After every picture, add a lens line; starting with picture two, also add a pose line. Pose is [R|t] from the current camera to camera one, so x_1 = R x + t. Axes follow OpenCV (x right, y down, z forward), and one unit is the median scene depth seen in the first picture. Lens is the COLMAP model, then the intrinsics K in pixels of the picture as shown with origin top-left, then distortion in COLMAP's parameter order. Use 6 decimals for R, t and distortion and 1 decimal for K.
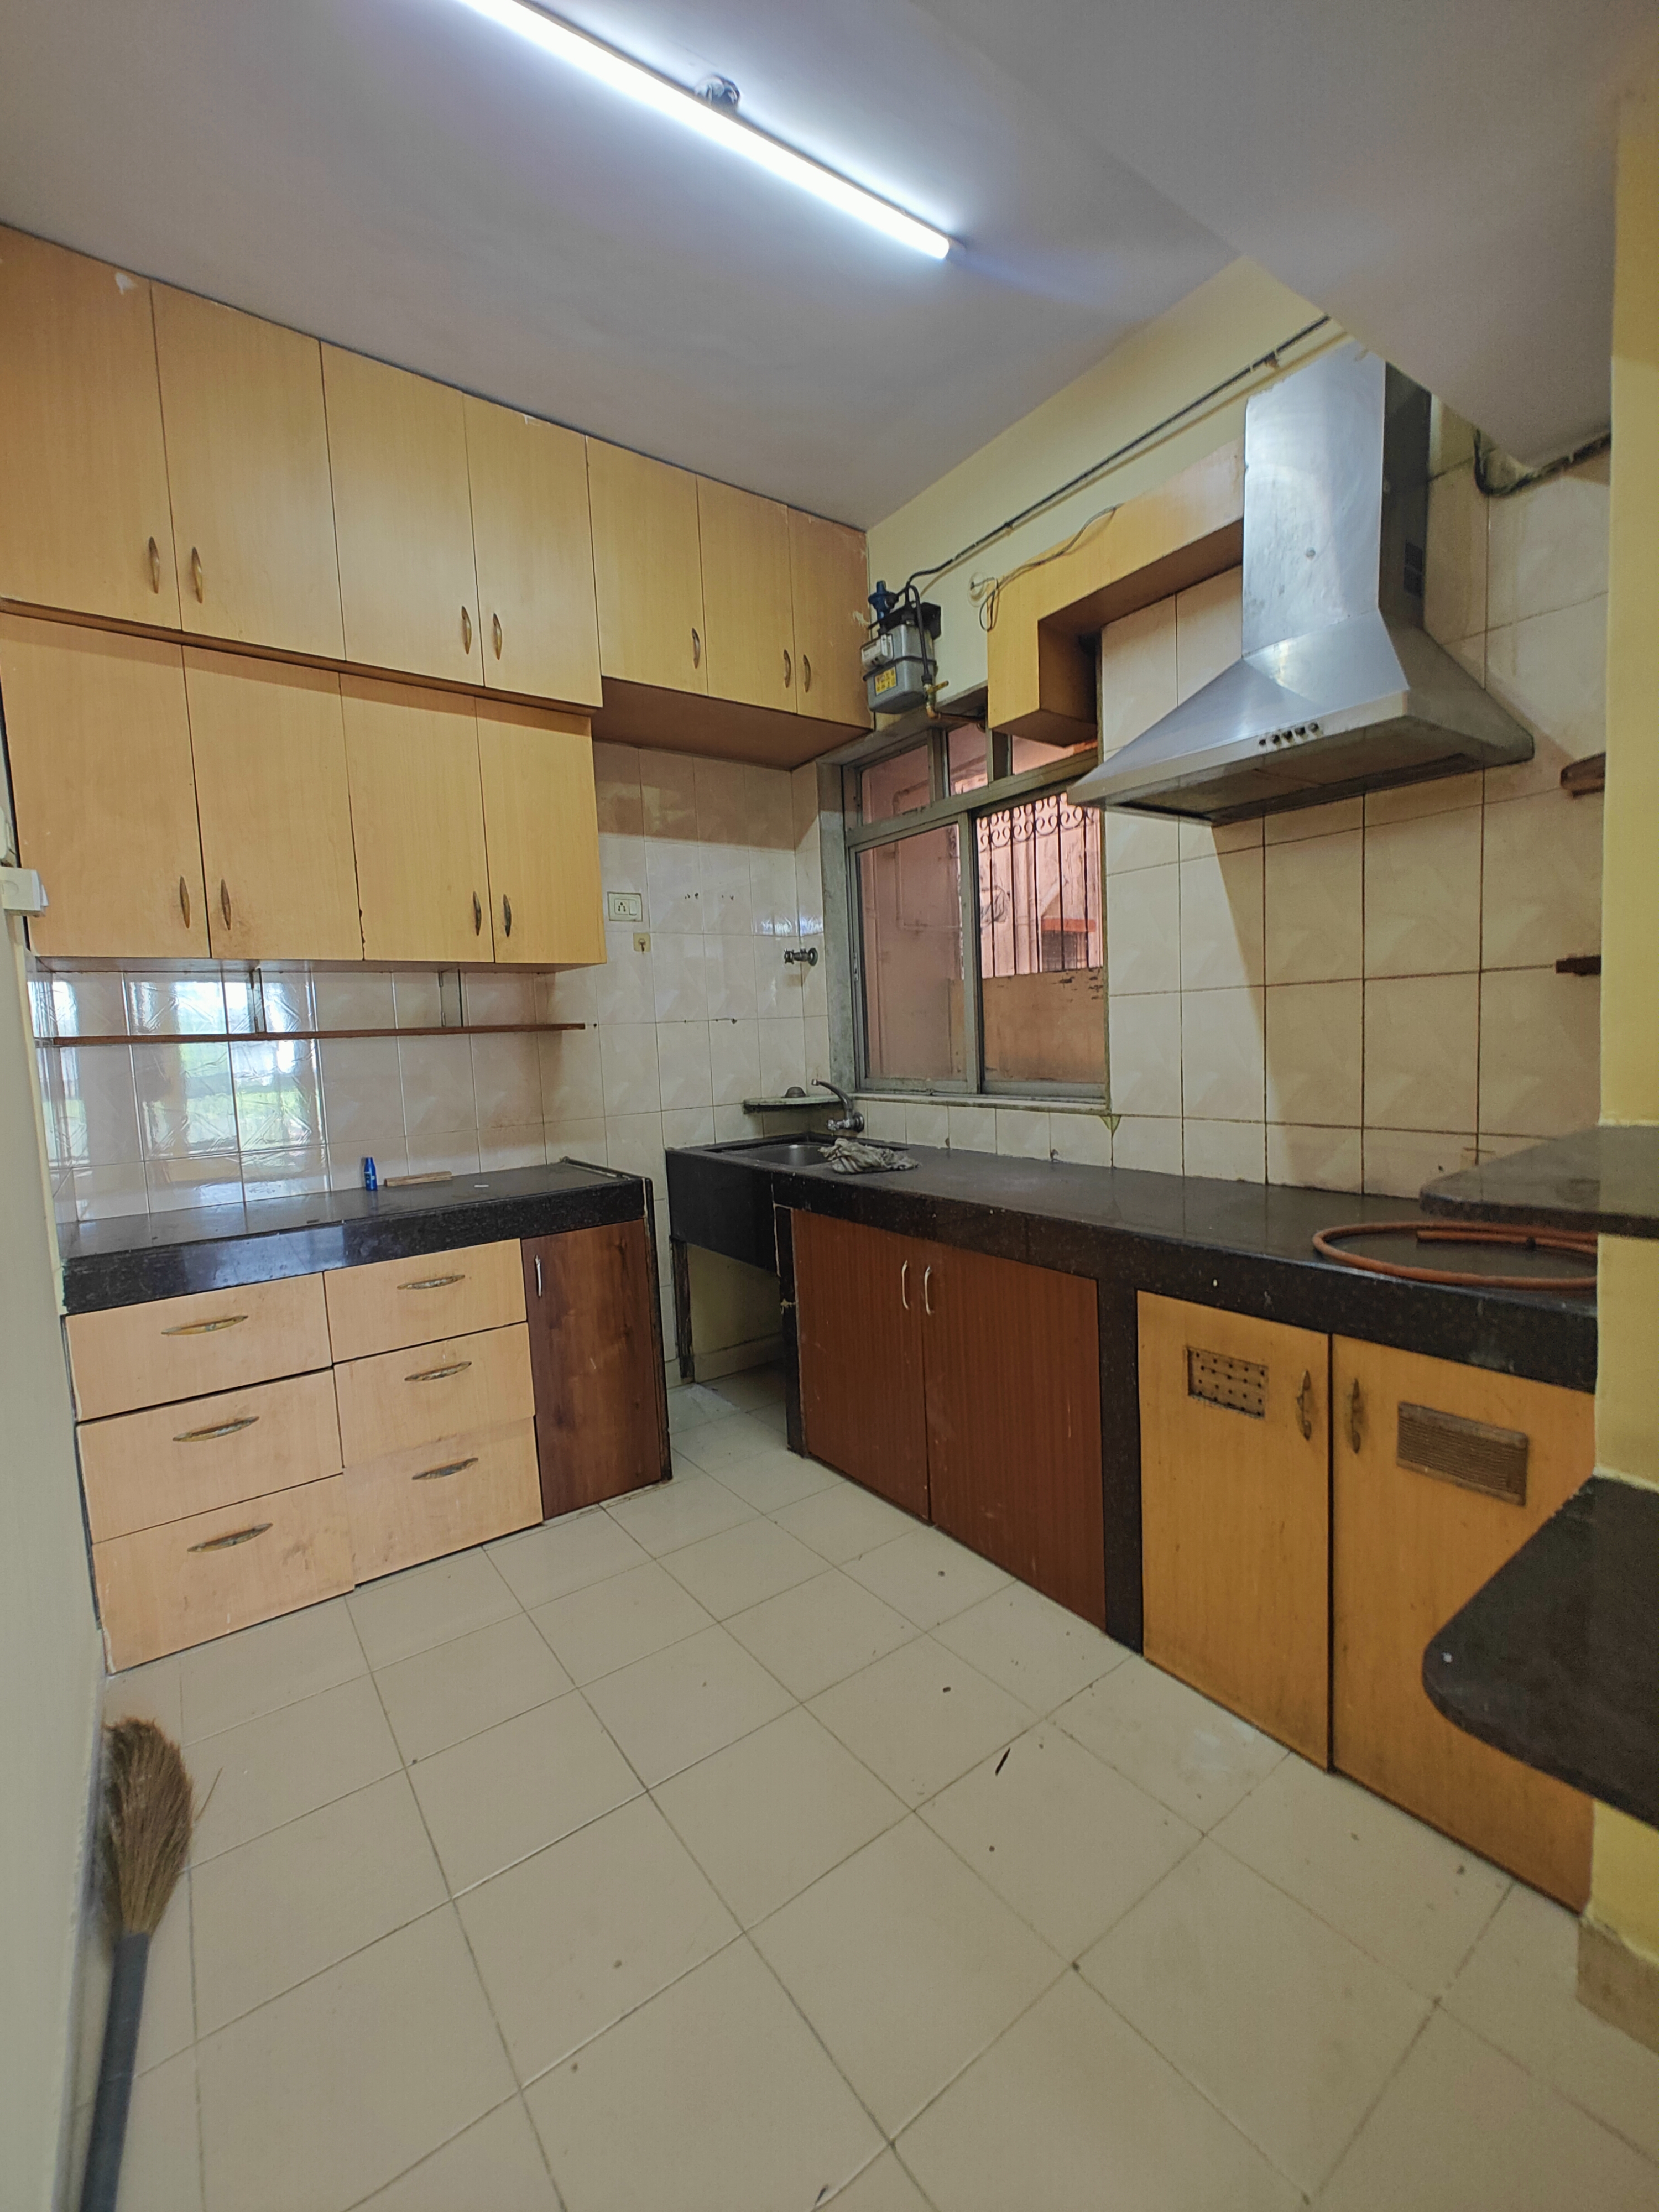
lens RADIAL K [[913.2, 0, 884.7], [0, 913.2, 1108.6], [0, 0, 1]] dist [0.000619, 0.000111]
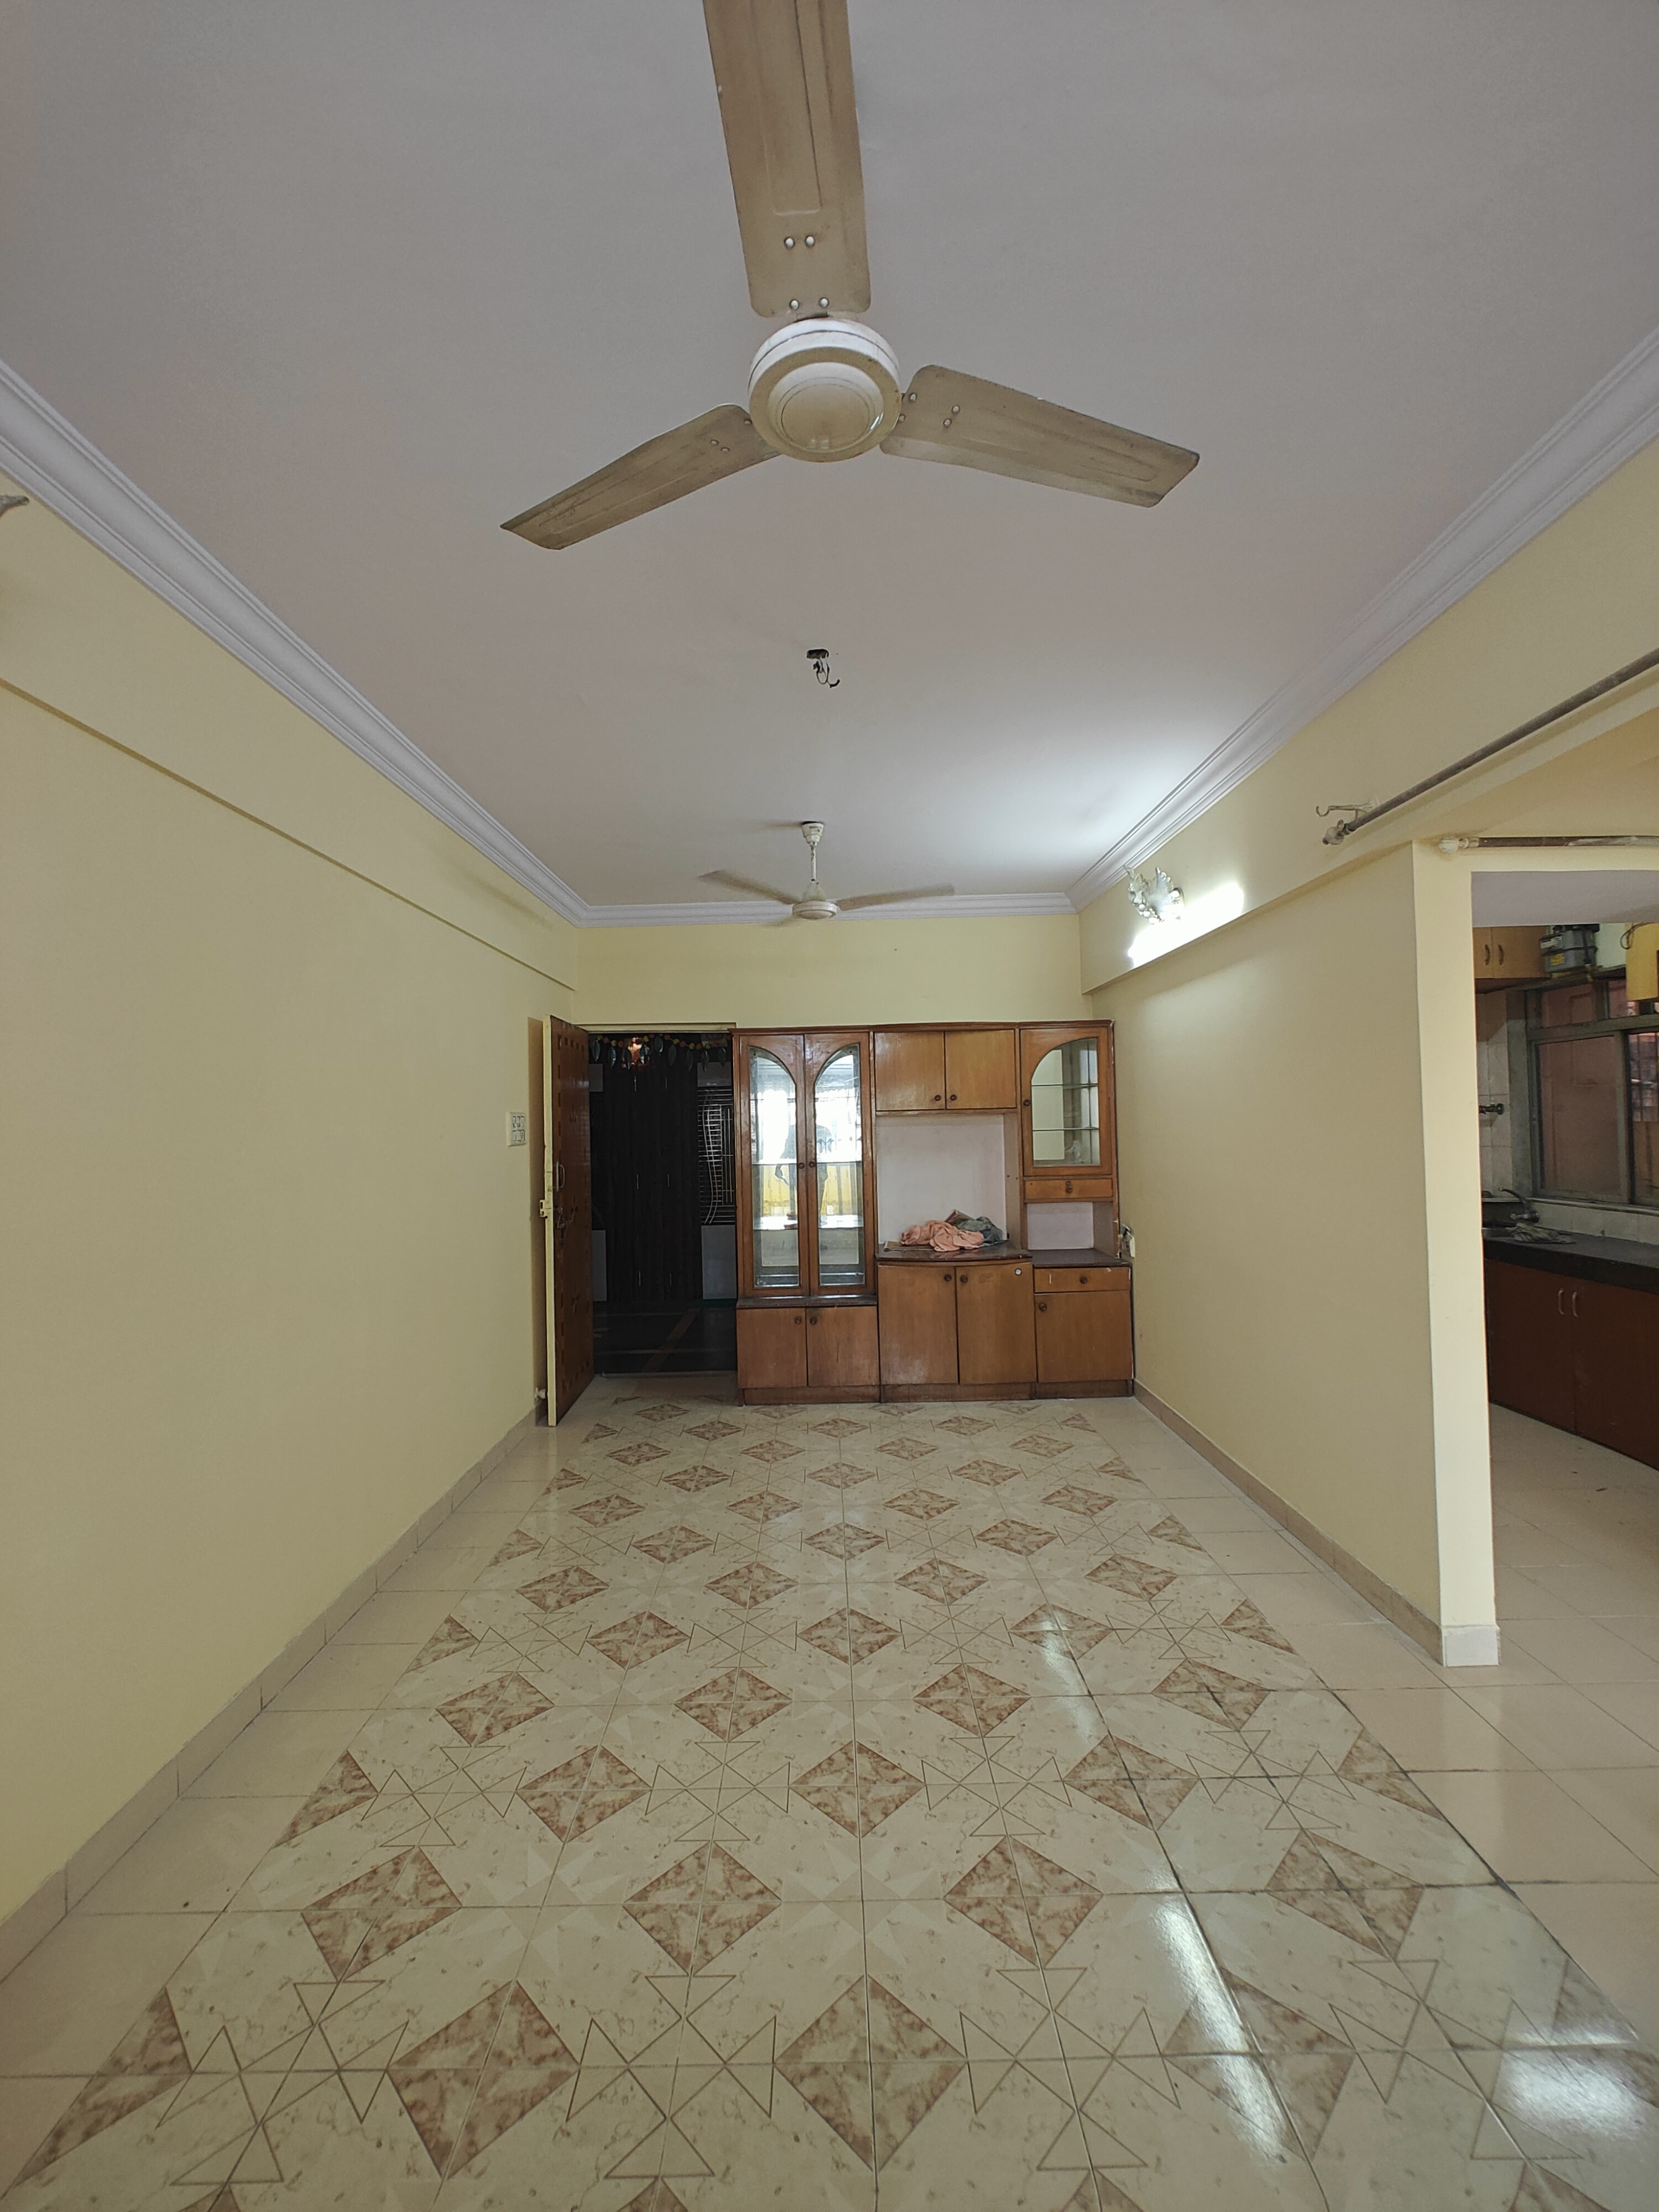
lens RADIAL K [[957.1, 0, 829.5], [0, 957.1, 1106.0], [0, 0, 1]] dist [0.001748, 0.000497]
pose [[0.783045, 0.010539, -0.621875, 0.043788], [-0.062809, 0.996085, -0.062206, 0.004458], [0.618785, 0.087769, 0.780642, -1.039439]]
